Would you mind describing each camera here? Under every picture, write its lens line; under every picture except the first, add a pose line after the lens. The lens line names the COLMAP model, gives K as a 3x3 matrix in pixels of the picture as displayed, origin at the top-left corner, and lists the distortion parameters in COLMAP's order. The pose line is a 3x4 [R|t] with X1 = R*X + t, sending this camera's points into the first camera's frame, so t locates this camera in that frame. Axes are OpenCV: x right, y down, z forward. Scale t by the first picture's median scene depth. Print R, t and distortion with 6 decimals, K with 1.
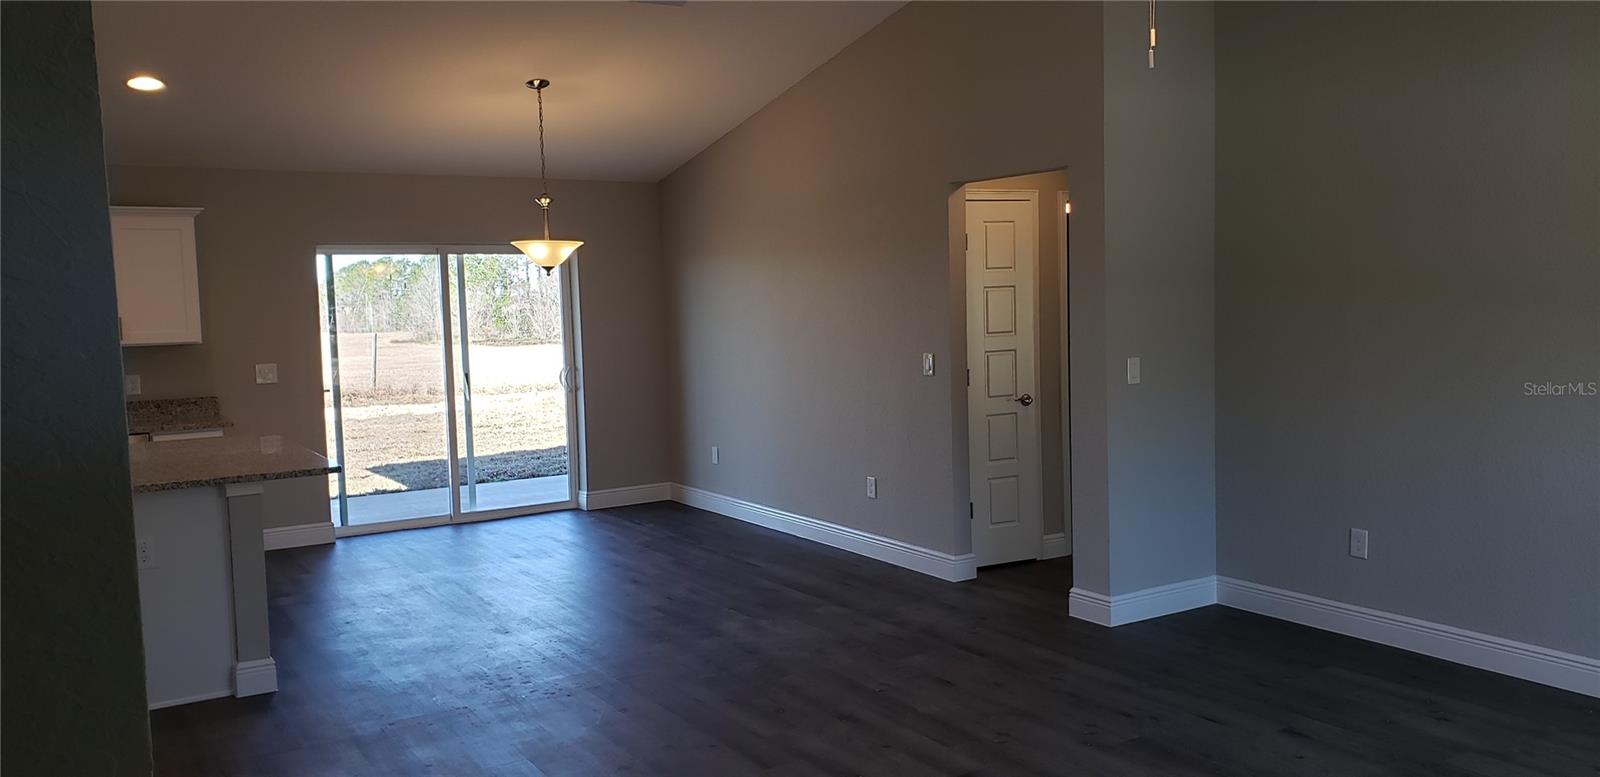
lens RADIAL K [[1246.1, 0, 800.0], [0, 1246.1, 388.5], [0, 0, 1]] dist [0.166579, -0.366625]
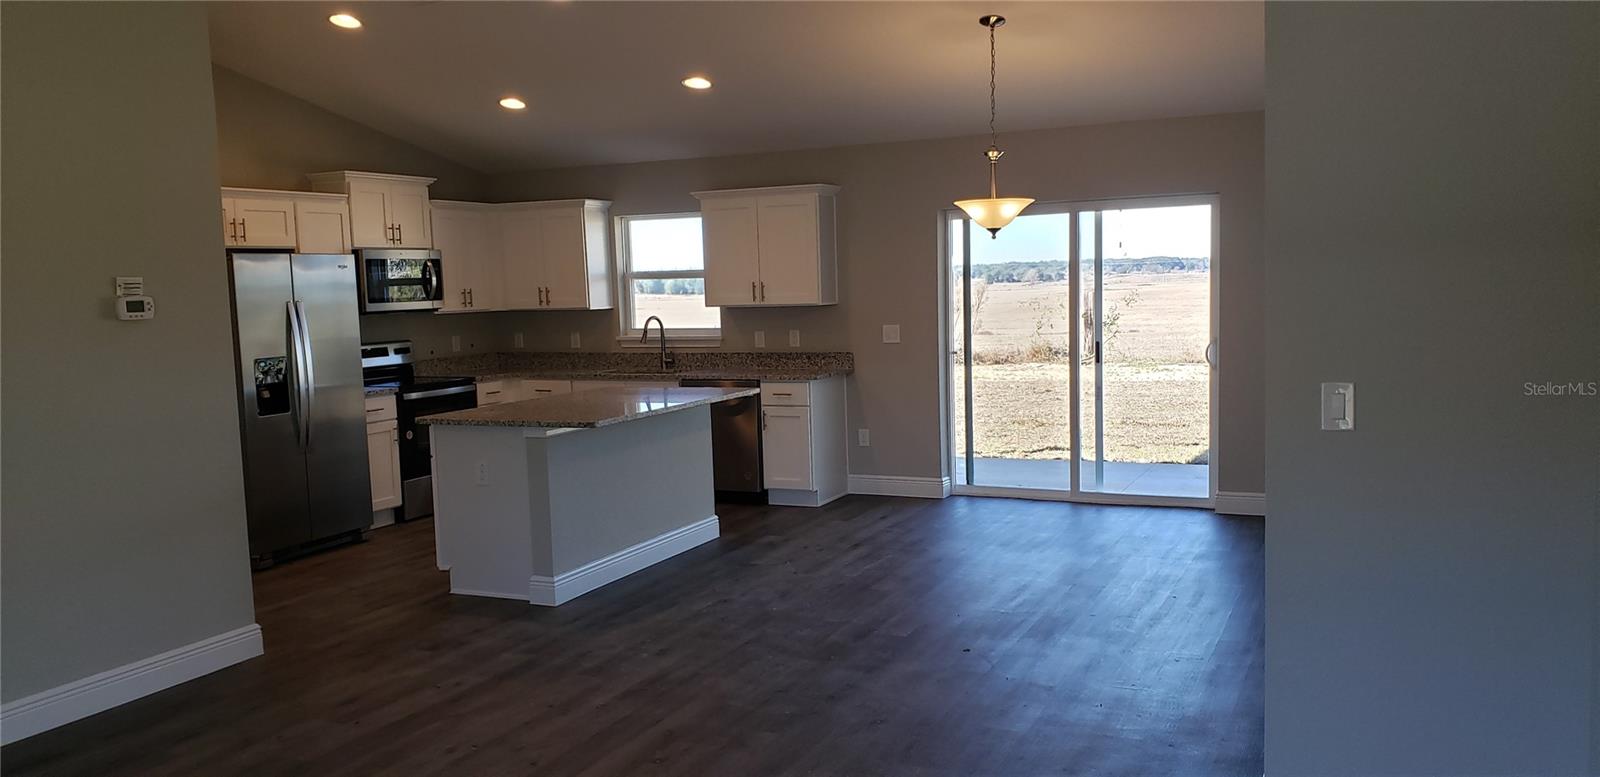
lens RADIAL K [[1246.1, 0, 800.0], [0, 1246.1, 388.5], [0, 0, 1]] dist [0.166579, -0.366625]
pose [[0.519494, 0.083194, -0.850414, 0.403064], [-0.044208, 0.996533, 0.070483, -0.033072], [0.853330, 0.000979, 0.521371, 0.343056]]
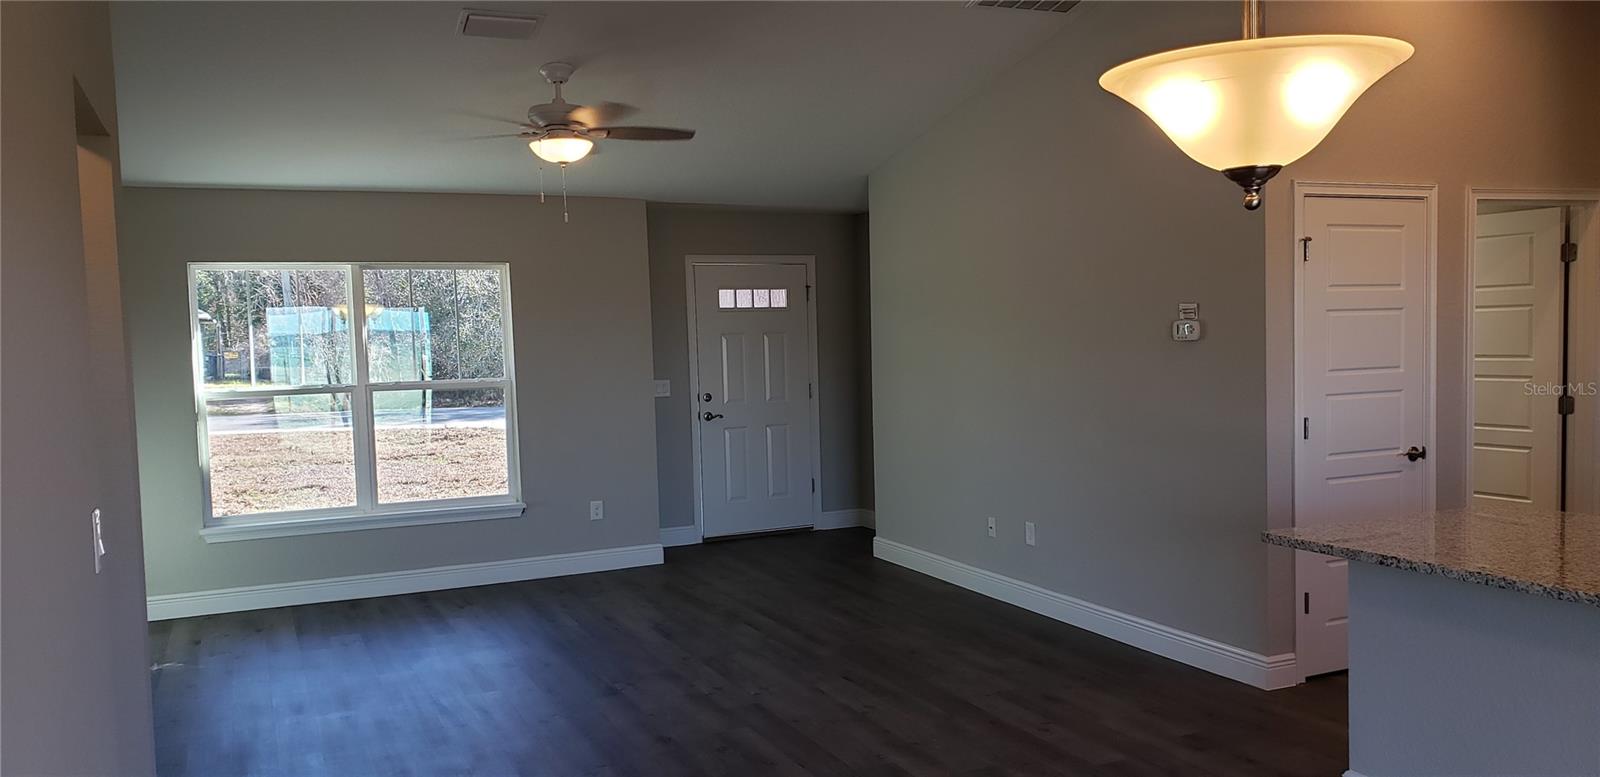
lens RADIAL K [[1236.8, 0, 827.8], [0, 1236.8, 406.7], [0, 0, 1]] dist [-0.000320, 0.003779]
pose [[-0.987183, 0.042032, 0.153958, -0.133058], [0.062358, 0.989594, 0.129677, -0.070025], [-0.146905, 0.137616, -0.979531, 1.020652]]
